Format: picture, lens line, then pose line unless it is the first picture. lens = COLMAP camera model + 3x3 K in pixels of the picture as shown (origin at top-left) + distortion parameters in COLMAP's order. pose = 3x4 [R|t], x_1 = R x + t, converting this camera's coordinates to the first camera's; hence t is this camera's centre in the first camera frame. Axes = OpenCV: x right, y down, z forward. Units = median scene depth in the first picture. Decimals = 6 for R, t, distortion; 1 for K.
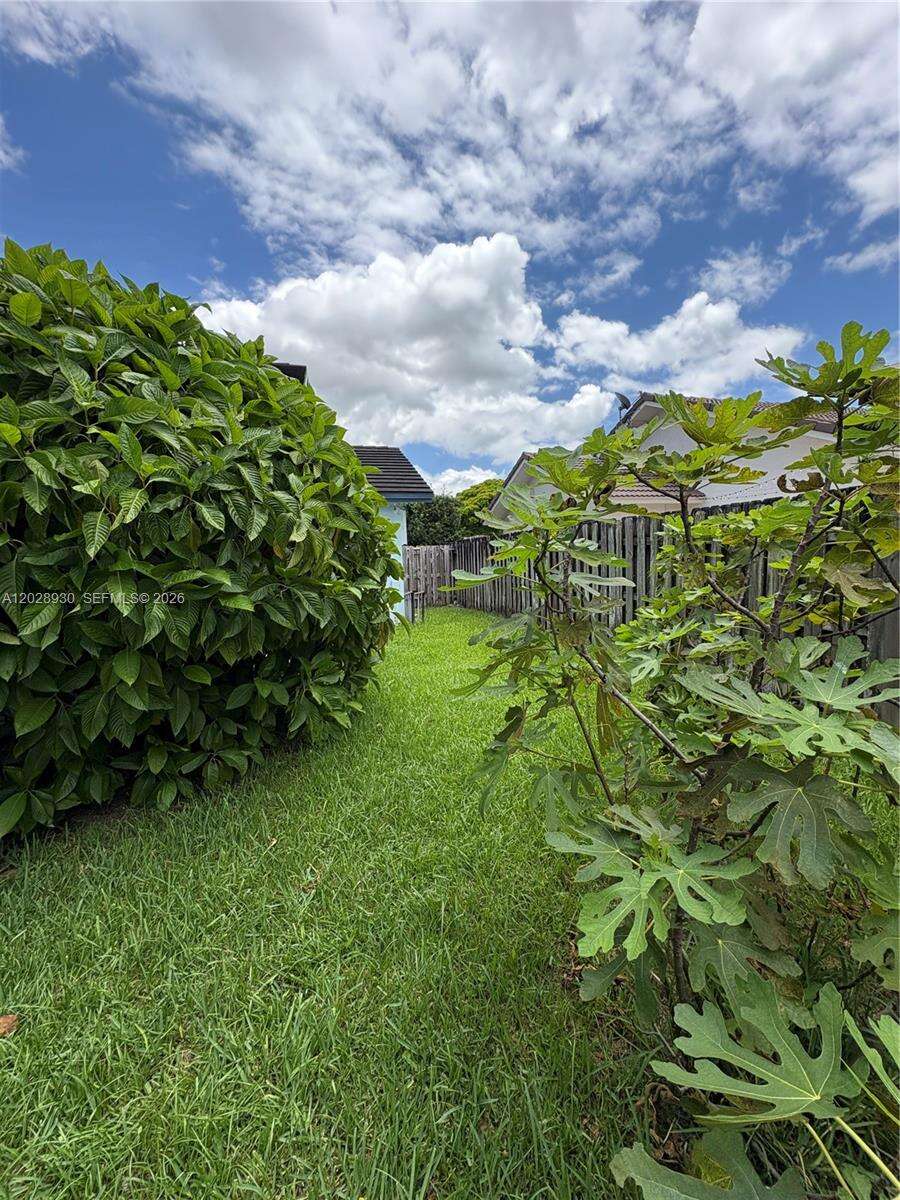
lens RADIAL K [[477.6, 0, 448.6], [0, 477.6, 600.3], [0, 0, 1]] dist [0.000765, -0.001914]
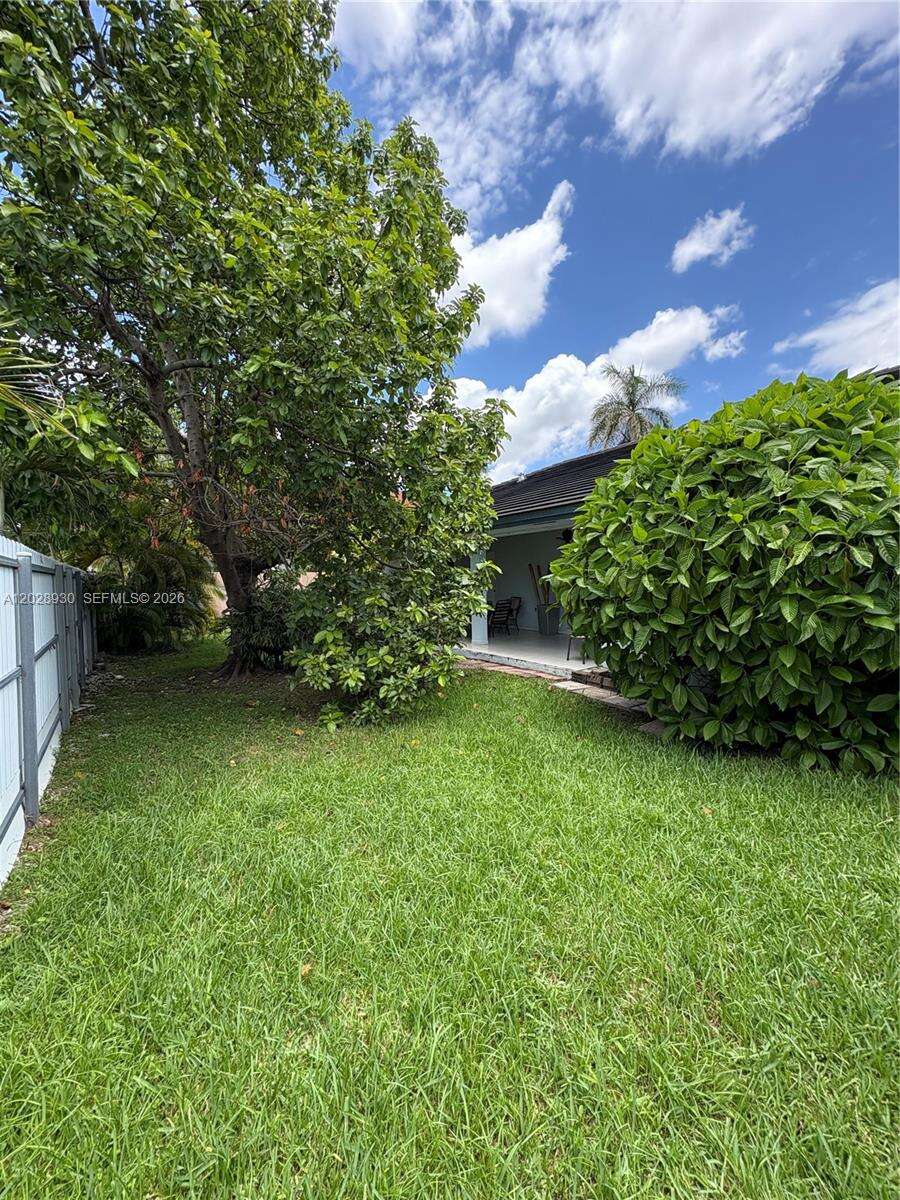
lens RADIAL K [[477.6, 0, 448.1], [0, 477.6, 599.5], [0, 0, 1]] dist [0.000765, -0.001914]
pose [[0.327194, 0.059733, -0.943067, 0.403620], [-0.089229, 0.995494, 0.032096, 0.006530], [0.940735, 0.073647, 0.331050, -0.543576]]
